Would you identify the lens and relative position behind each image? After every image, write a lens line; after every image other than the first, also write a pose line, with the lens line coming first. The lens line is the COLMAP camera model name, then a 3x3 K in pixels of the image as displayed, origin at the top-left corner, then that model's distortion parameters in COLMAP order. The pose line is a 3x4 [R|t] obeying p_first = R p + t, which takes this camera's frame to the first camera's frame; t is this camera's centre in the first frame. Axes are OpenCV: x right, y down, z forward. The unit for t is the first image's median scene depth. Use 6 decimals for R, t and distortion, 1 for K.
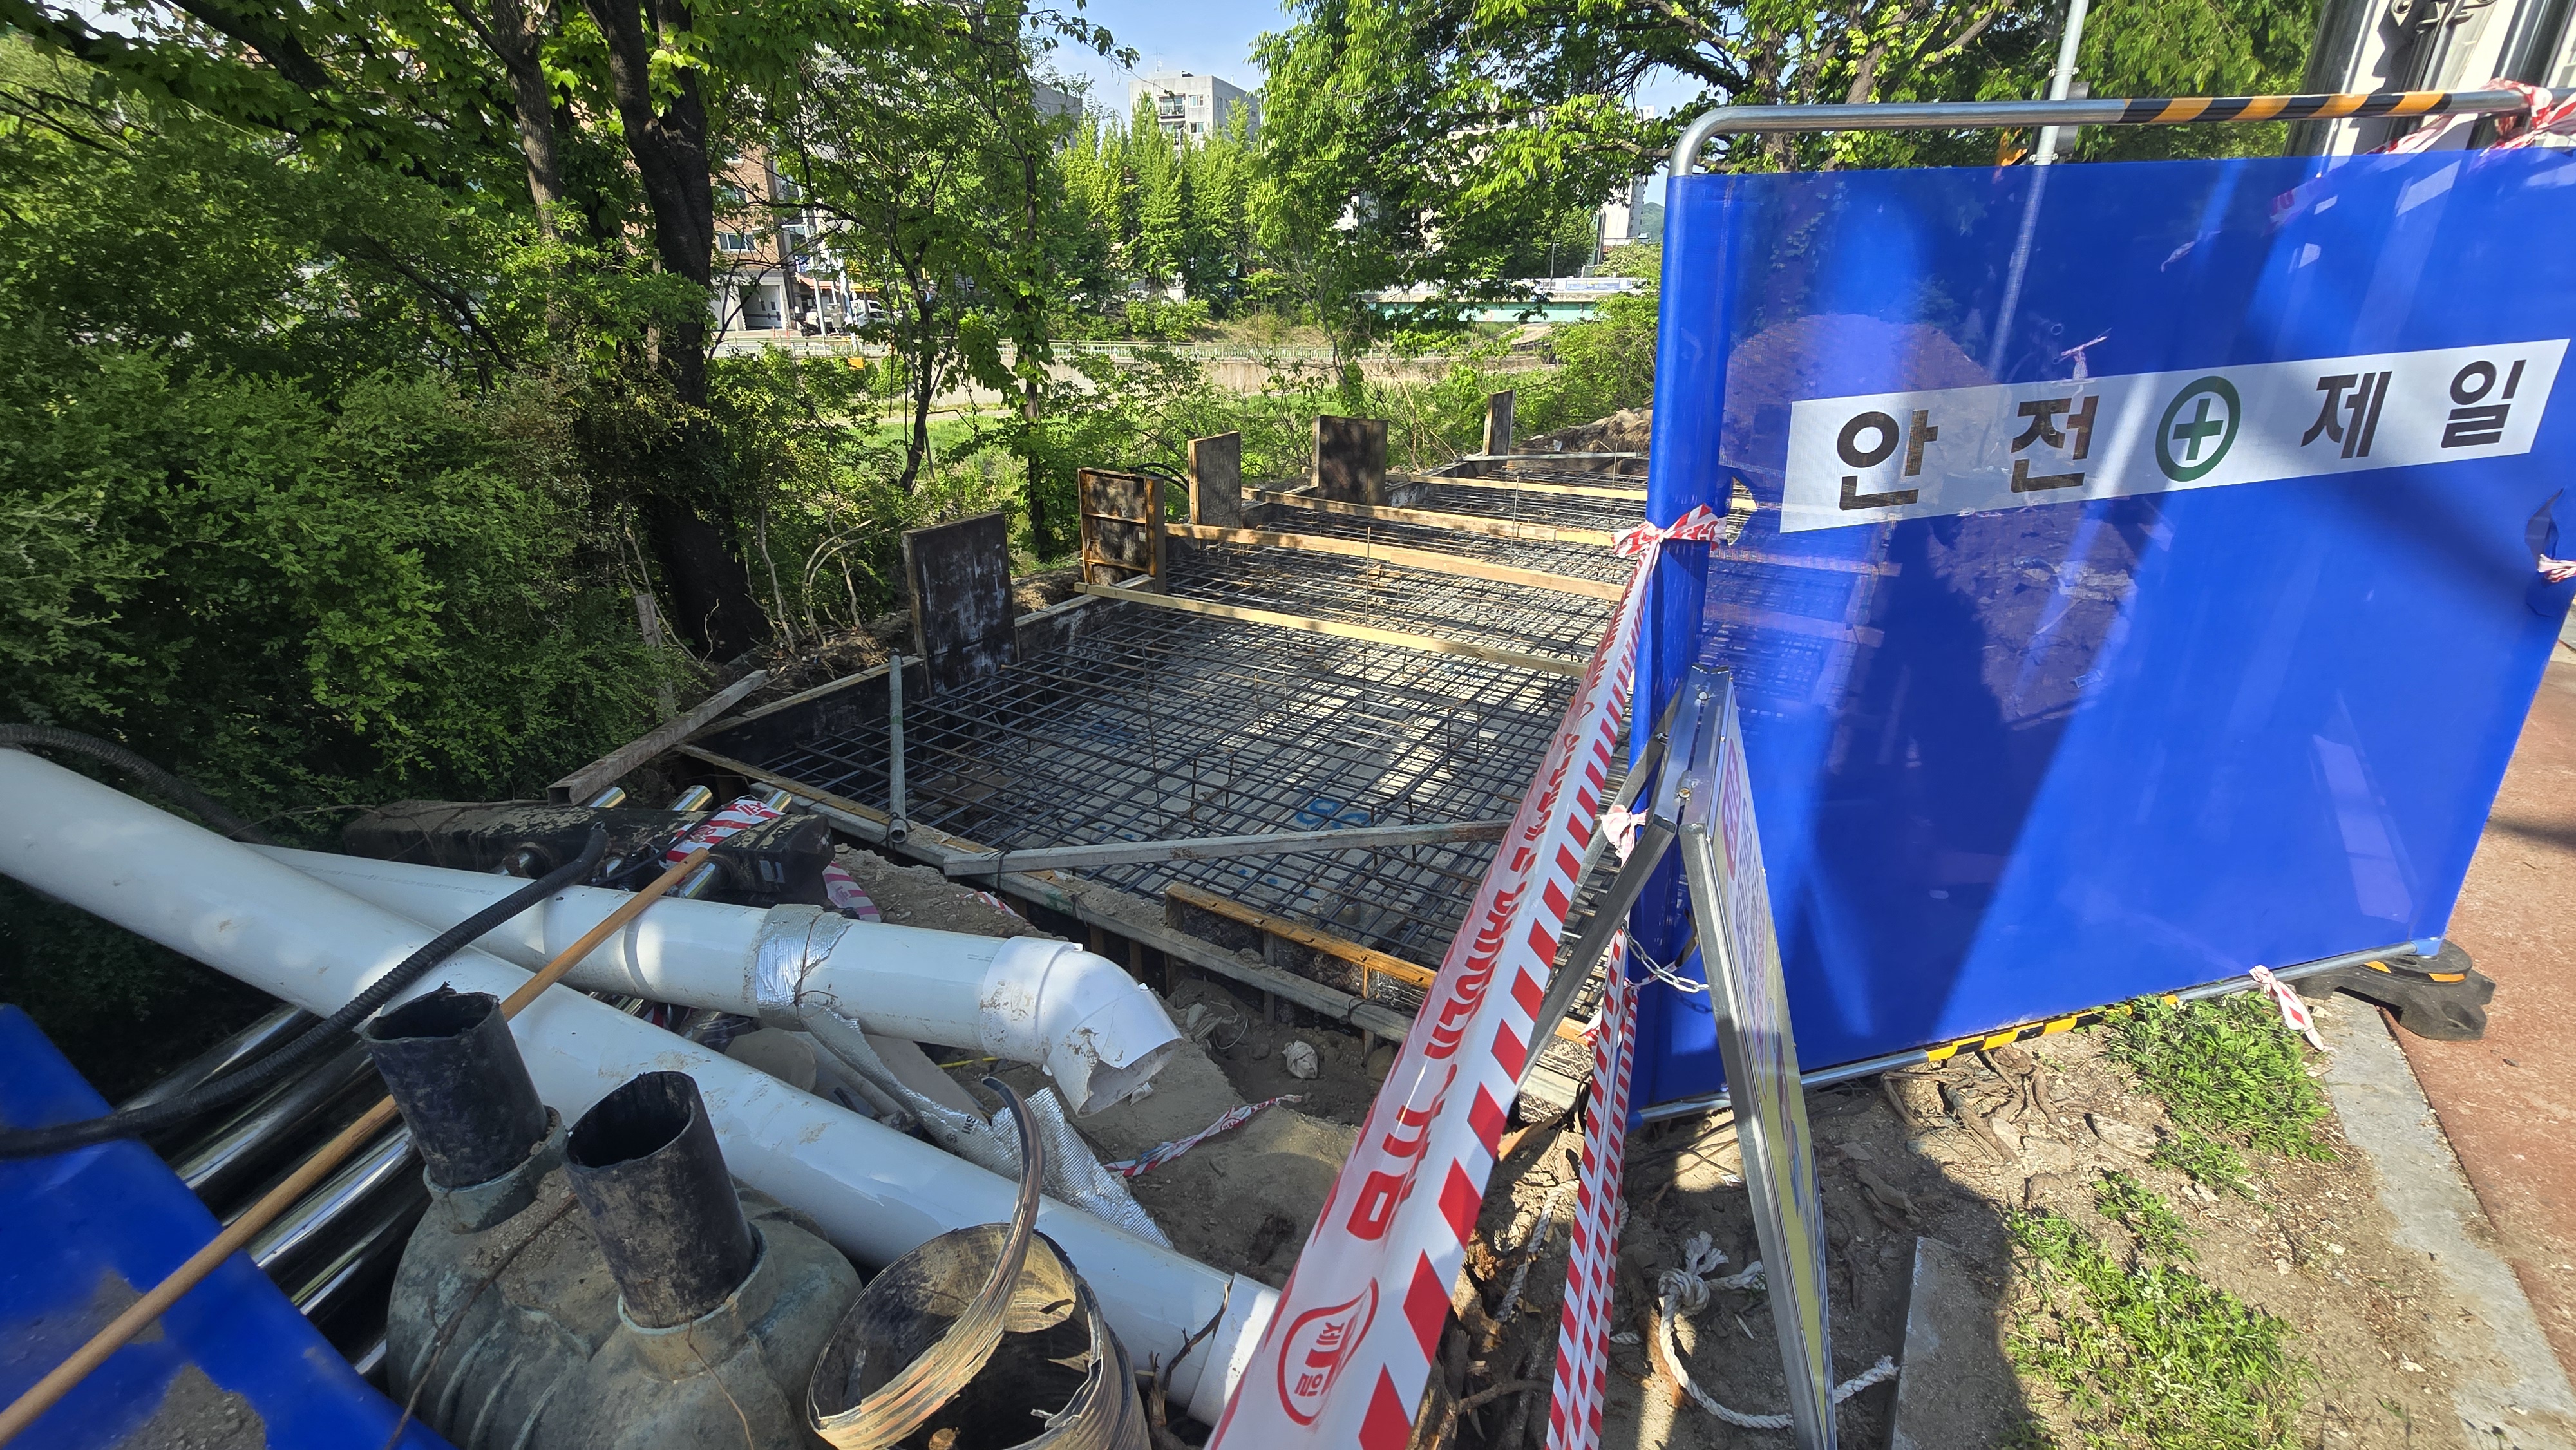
lens RADIAL K [[1062.1, 0, 1290.3], [0, 1062.1, 717.4], [0, 0, 1]] dist [-0.000595, 0.000308]
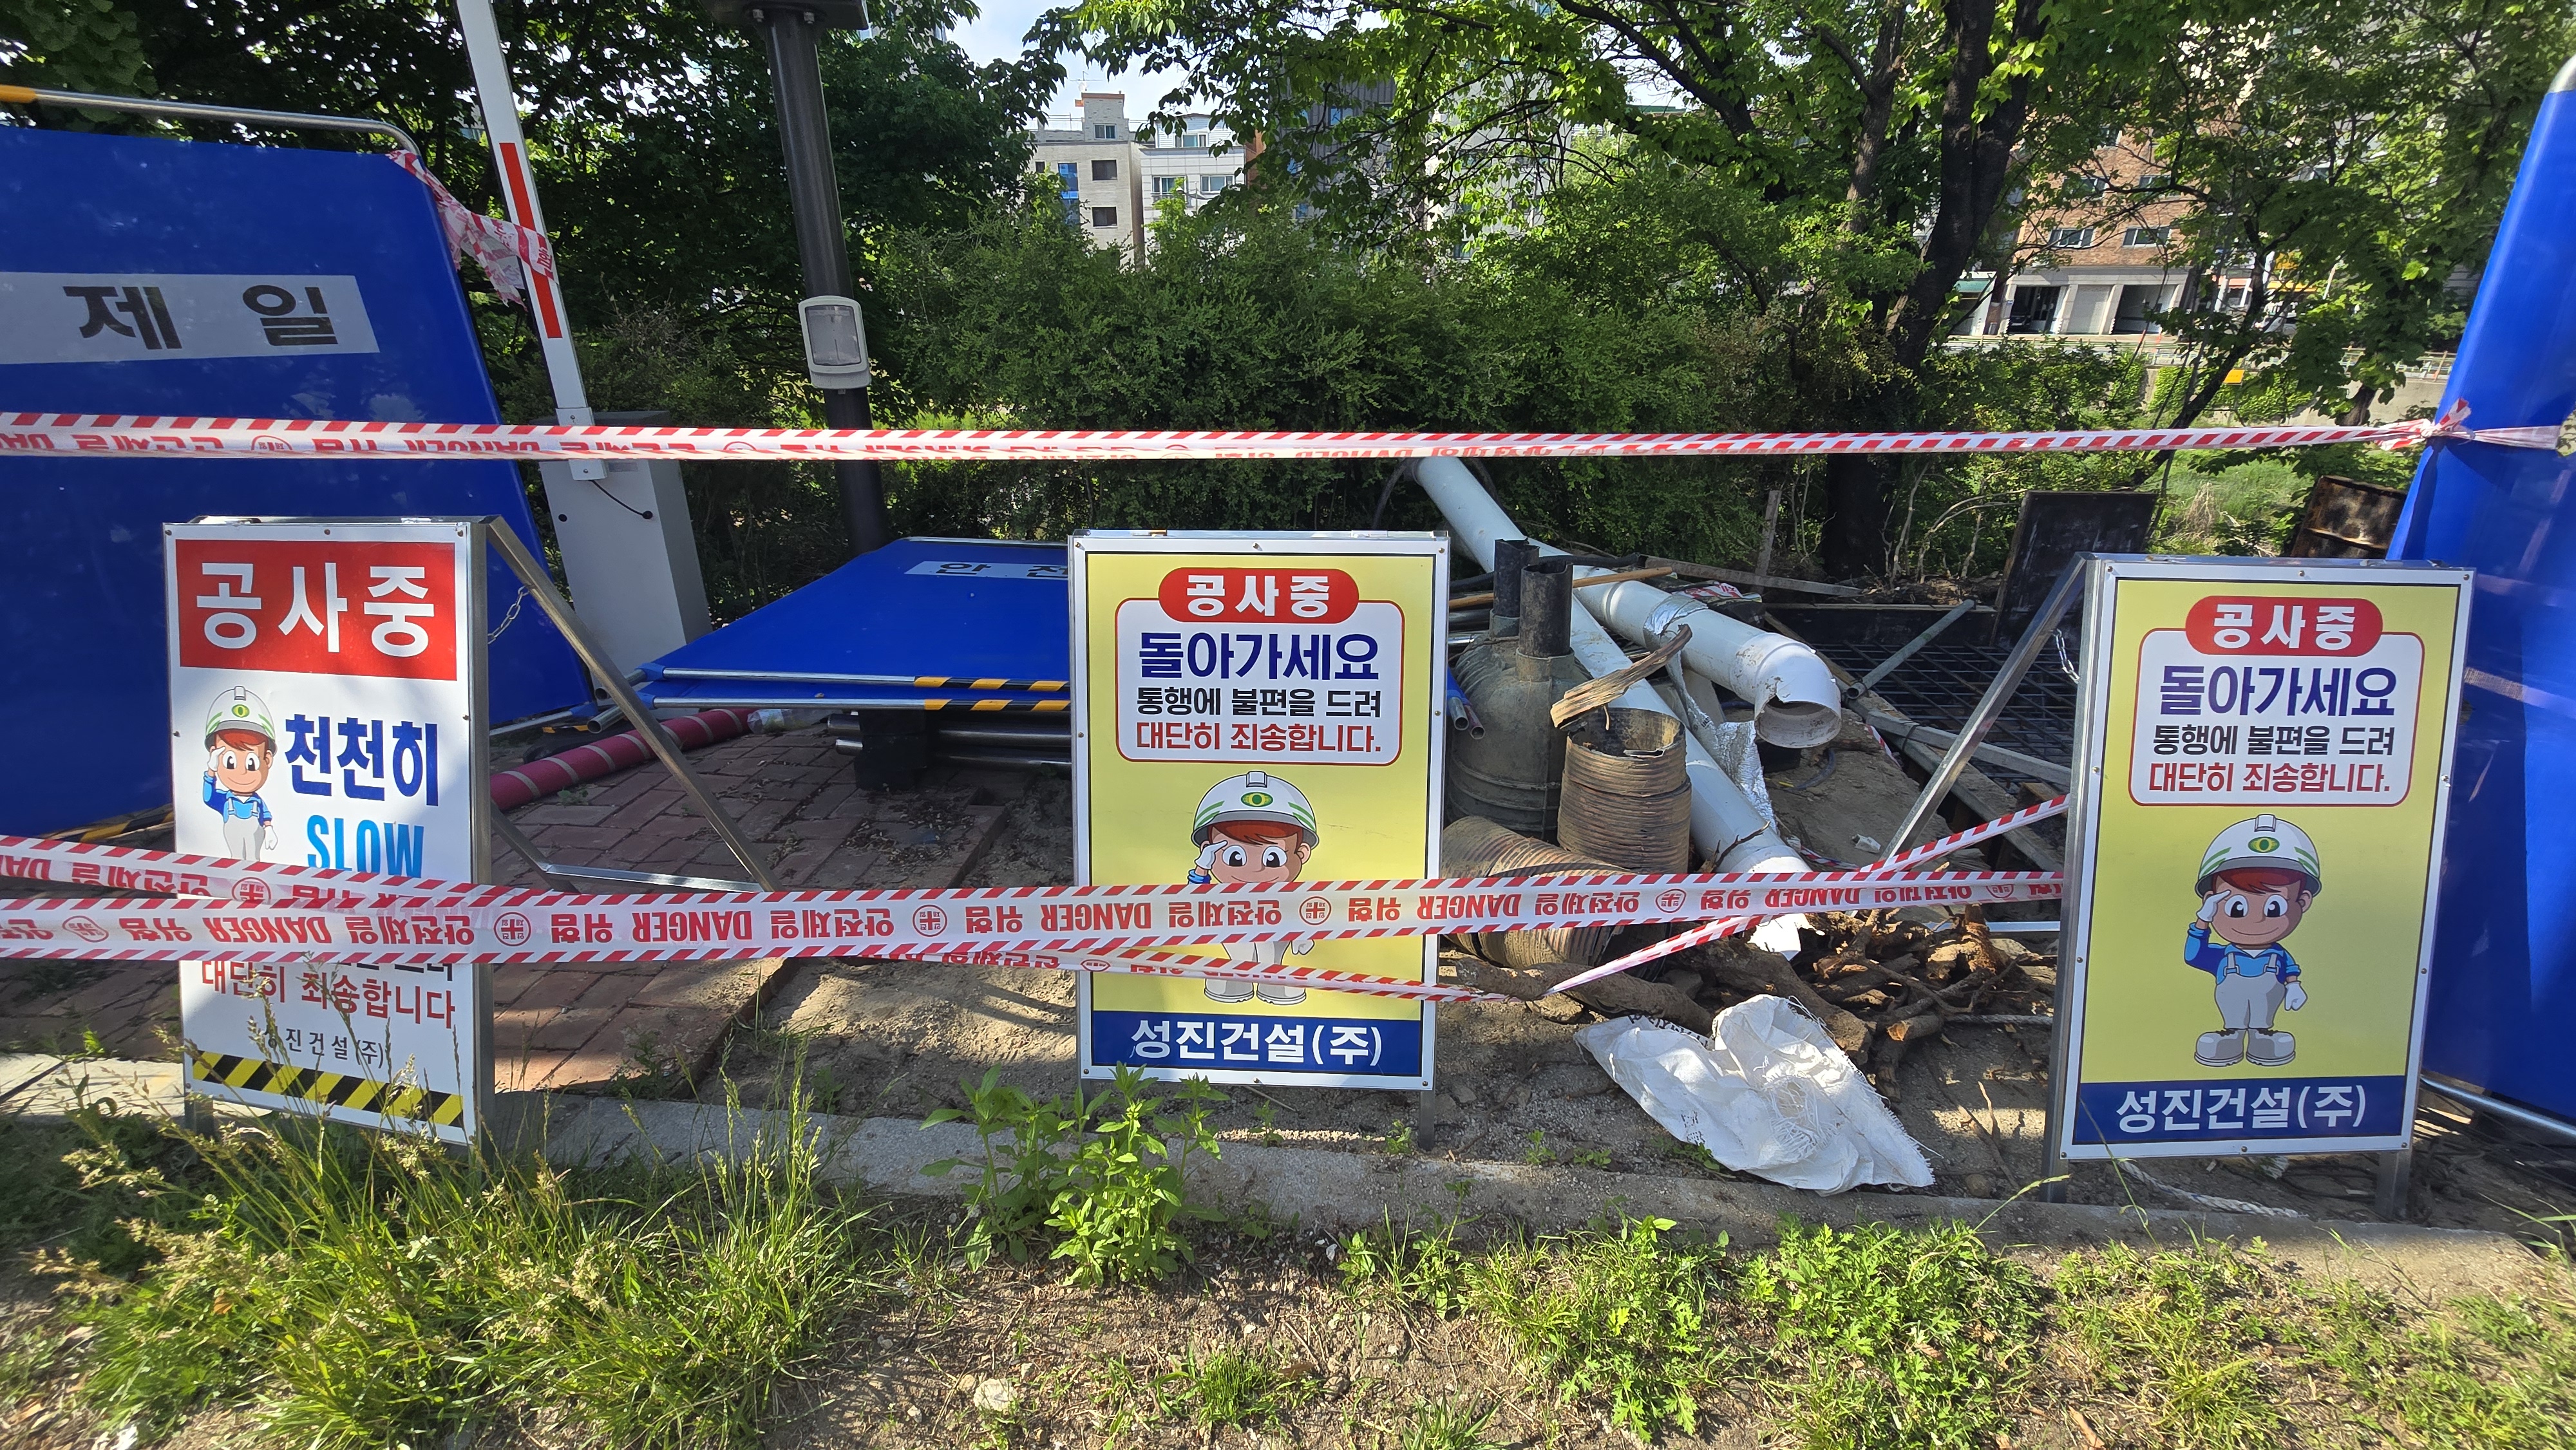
lens RADIAL K [[1061.8, 0, 1288.0], [0, 1061.8, 725.0], [0, 0, 1]] dist [-0.000061, 0.000557]
pose [[0.464504, 0.333827, -0.820241, 0.248593], [-0.331104, 0.924521, 0.188762, 0.089531], [0.821344, 0.183904, 0.539975, -0.150521]]
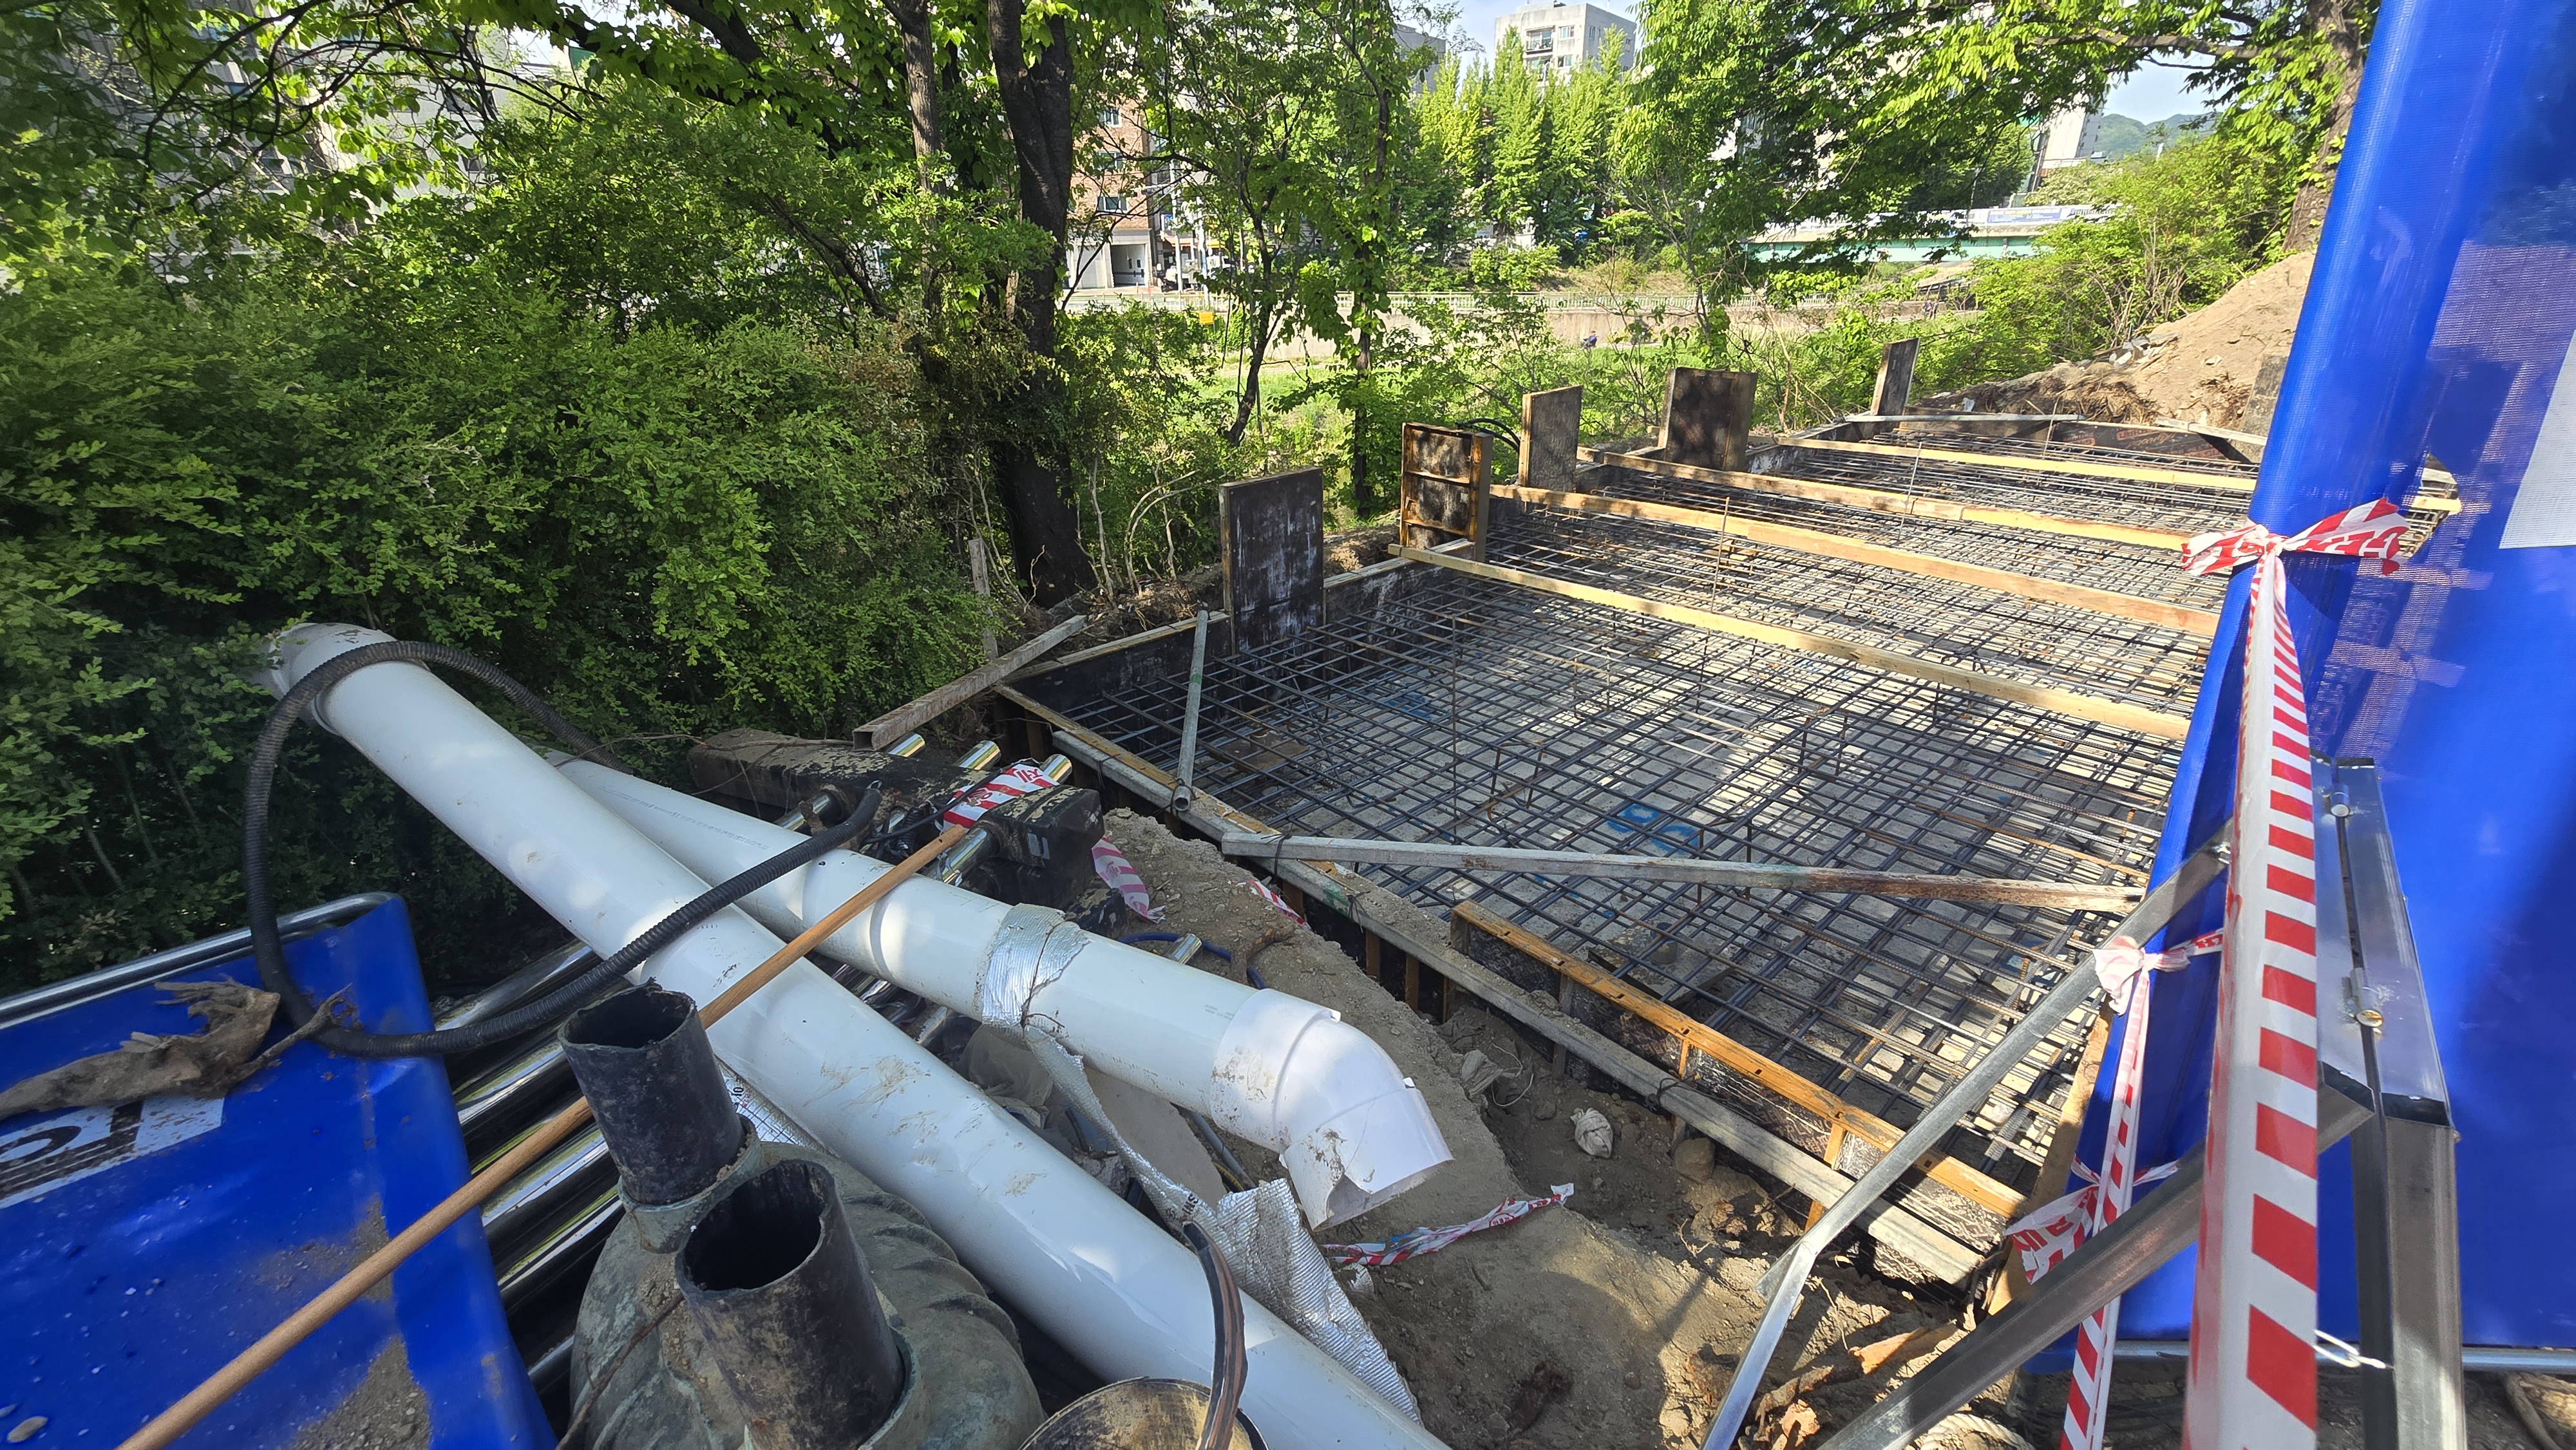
lens RADIAL K [[1061.8, 0, 1288.0], [0, 1061.8, 725.0], [0, 0, 1]] dist [-0.000061, 0.000557]
pose [[0.955086, 0.097552, -0.279812, -0.009299], [-0.084553, 0.994718, 0.058190, -0.016557], [0.284010, -0.031917, 0.958290, 0.071469]]
